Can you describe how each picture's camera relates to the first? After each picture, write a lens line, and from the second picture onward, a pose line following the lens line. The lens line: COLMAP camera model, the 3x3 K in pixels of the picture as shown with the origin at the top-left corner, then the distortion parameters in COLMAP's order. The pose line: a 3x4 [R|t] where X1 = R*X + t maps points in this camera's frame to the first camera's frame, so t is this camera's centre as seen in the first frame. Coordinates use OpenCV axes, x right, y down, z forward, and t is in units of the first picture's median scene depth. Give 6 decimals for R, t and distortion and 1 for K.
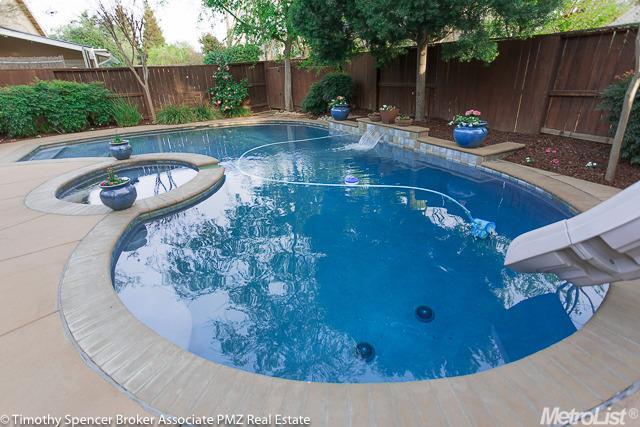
lens RADIAL K [[301.7, 0, 354.1], [0, 301.7, 226.6], [0, 0, 1]] dist [0.002388, 0.000667]
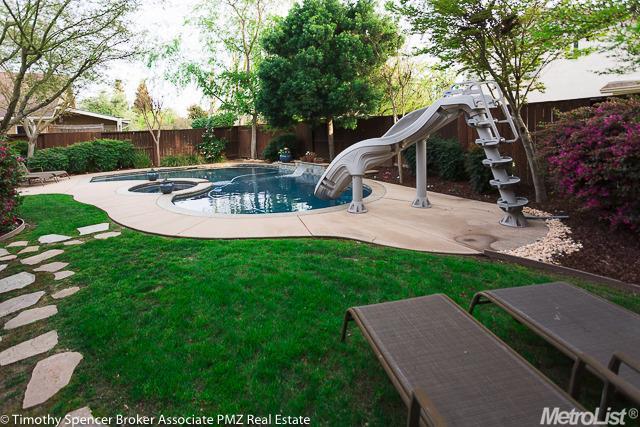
lens RADIAL K [[301.7, 0, 318.5], [0, 301.7, 210.9], [0, 0, 1]] dist [0.002388, 0.000667]
pose [[0.999969, -0.001427, -0.007680, 0.110174], [-0.000240, 0.977098, -0.212791, 0.174910], [0.007807, 0.212786, 0.977068, -0.359764]]
